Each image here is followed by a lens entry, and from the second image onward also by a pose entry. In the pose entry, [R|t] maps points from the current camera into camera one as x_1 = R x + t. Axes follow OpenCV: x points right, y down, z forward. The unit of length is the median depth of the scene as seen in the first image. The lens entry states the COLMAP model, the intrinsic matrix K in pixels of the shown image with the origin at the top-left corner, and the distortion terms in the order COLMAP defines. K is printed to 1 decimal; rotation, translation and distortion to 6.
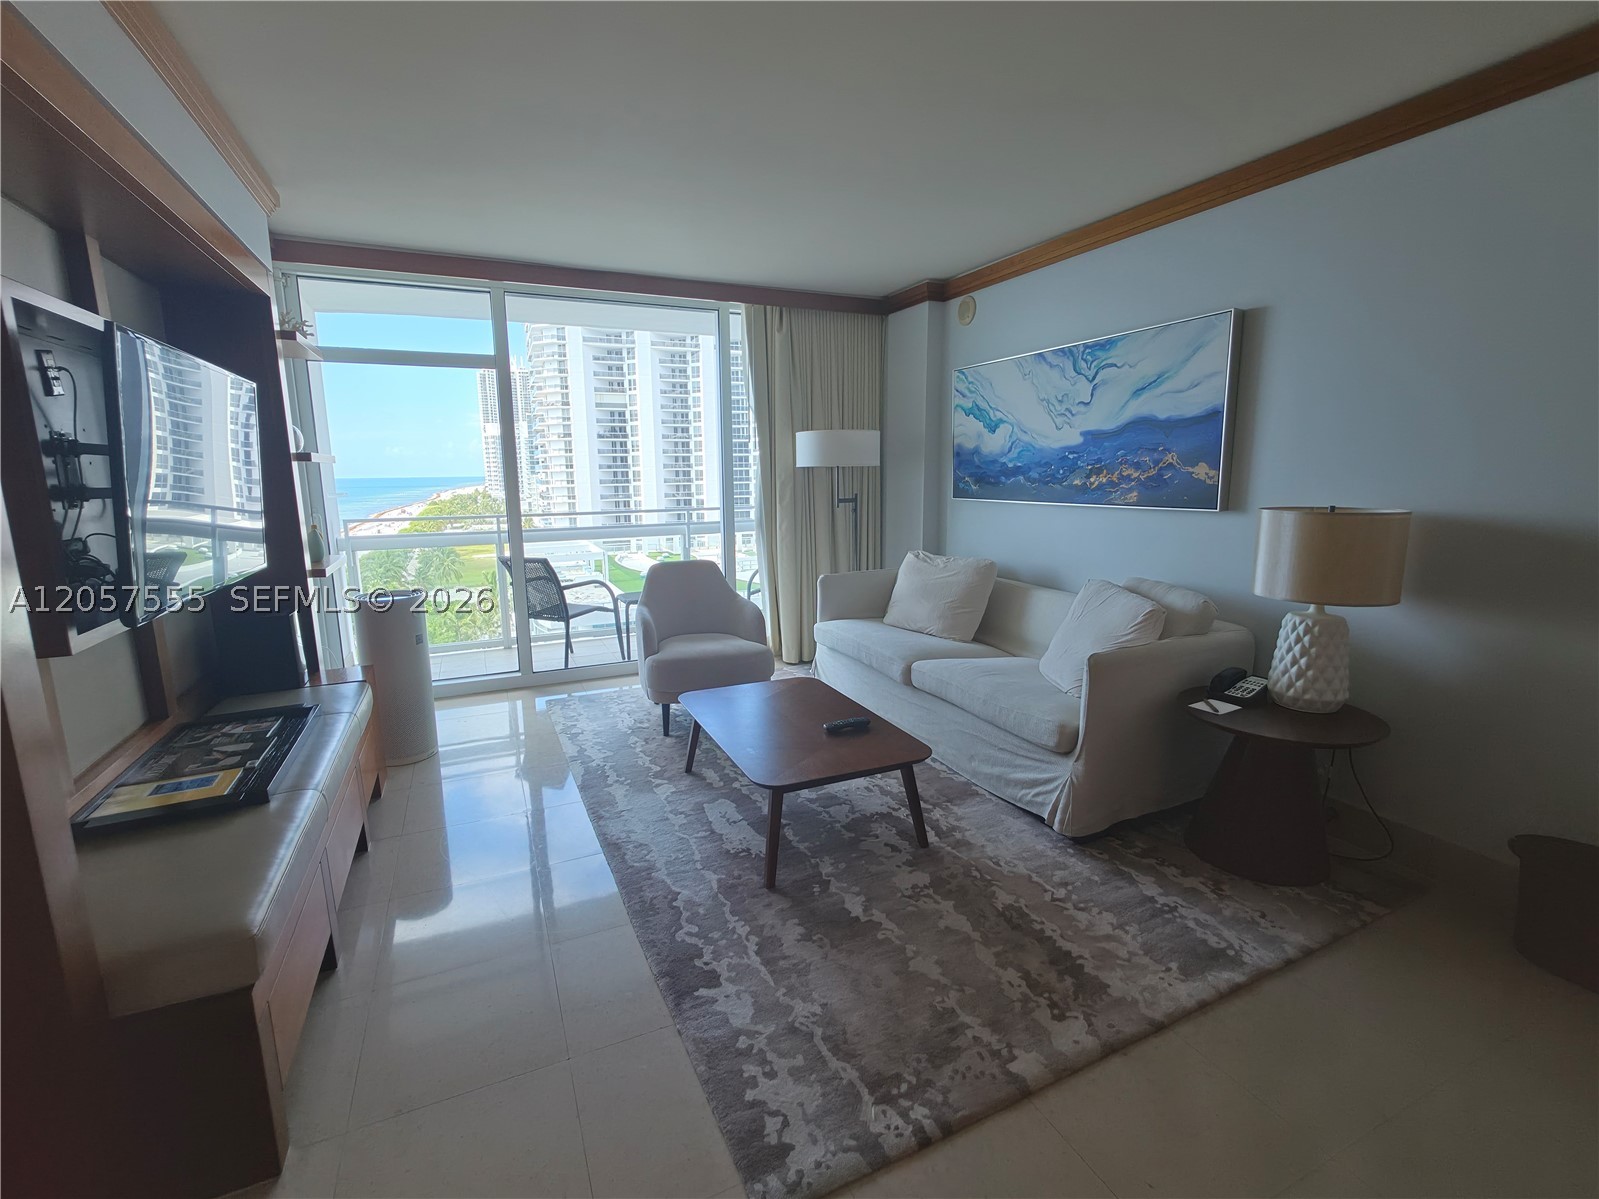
lens RADIAL K [[712.5, 0, 794.2], [0, 712.5, 592.1], [0, 0, 1]] dist [-0.004617, 0.000191]
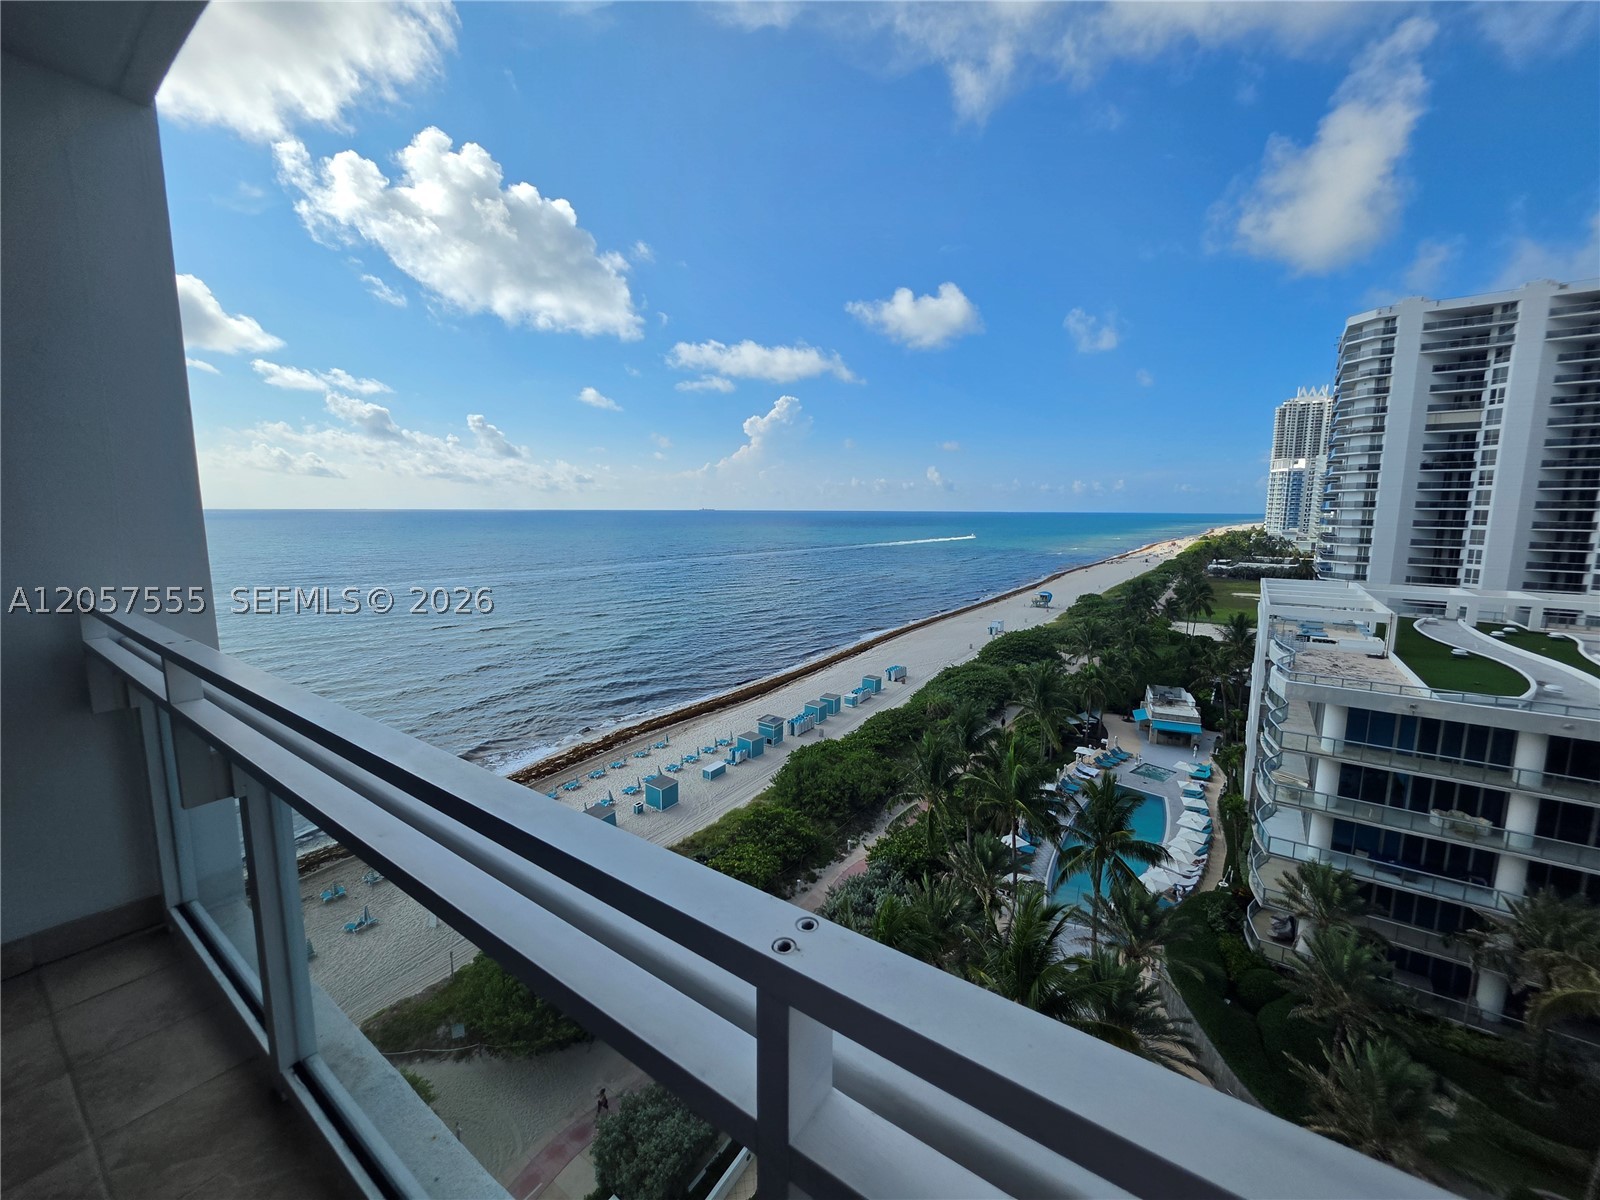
lens RADIAL K [[639.5, 0, 794.5], [0, 639.5, 592.6], [0, 0, 1]] dist [-0.005241, -0.000013]
pose [[0.505587, 0.126233, -0.853491, -0.123253], [-0.155872, 0.986325, 0.053545, -0.199824], [0.848579, 0.105964, 0.518349, 1.207380]]
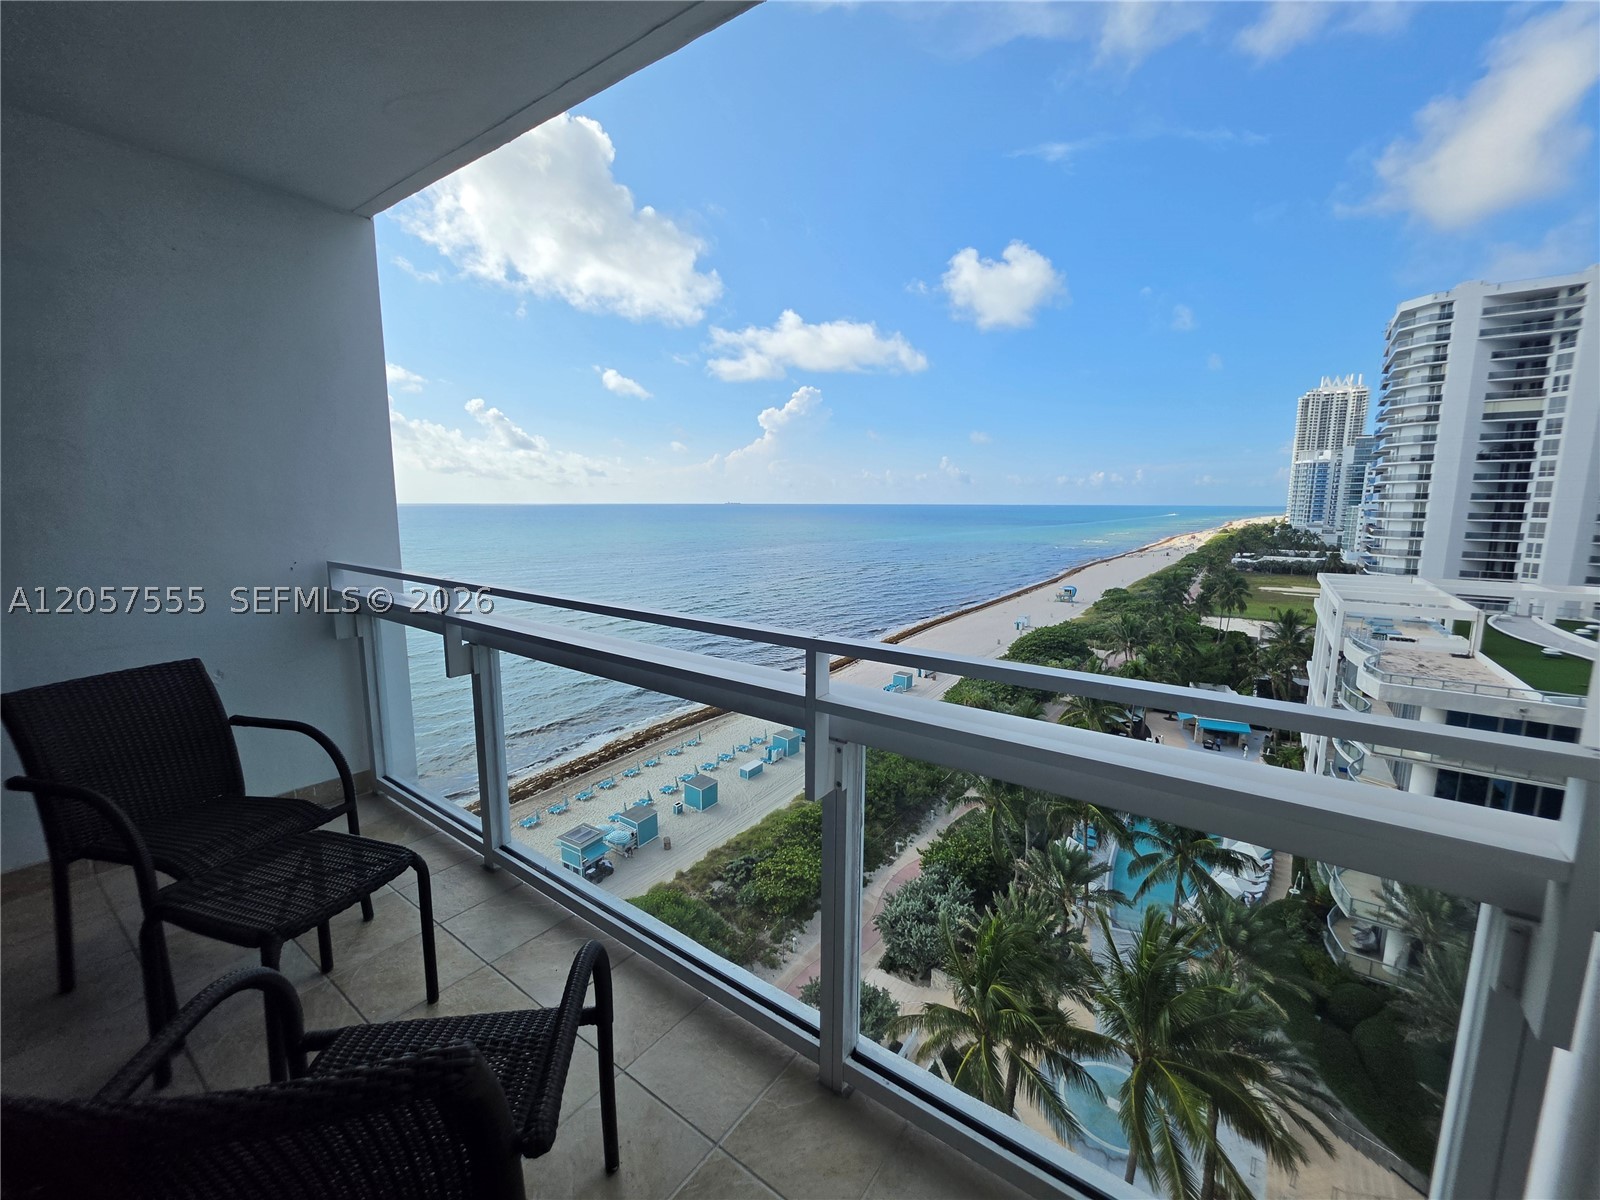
lens RADIAL K [[641.4, 0, 796.4], [0, 641.4, 592.7], [0, 0, 1]] dist [-0.004508, 0.000568]
pose [[0.494895, 0.134453, -0.858488, -0.681067], [-0.154731, 0.985803, 0.065194, -0.124588], [0.855066, 0.100571, 0.508673, 0.806963]]
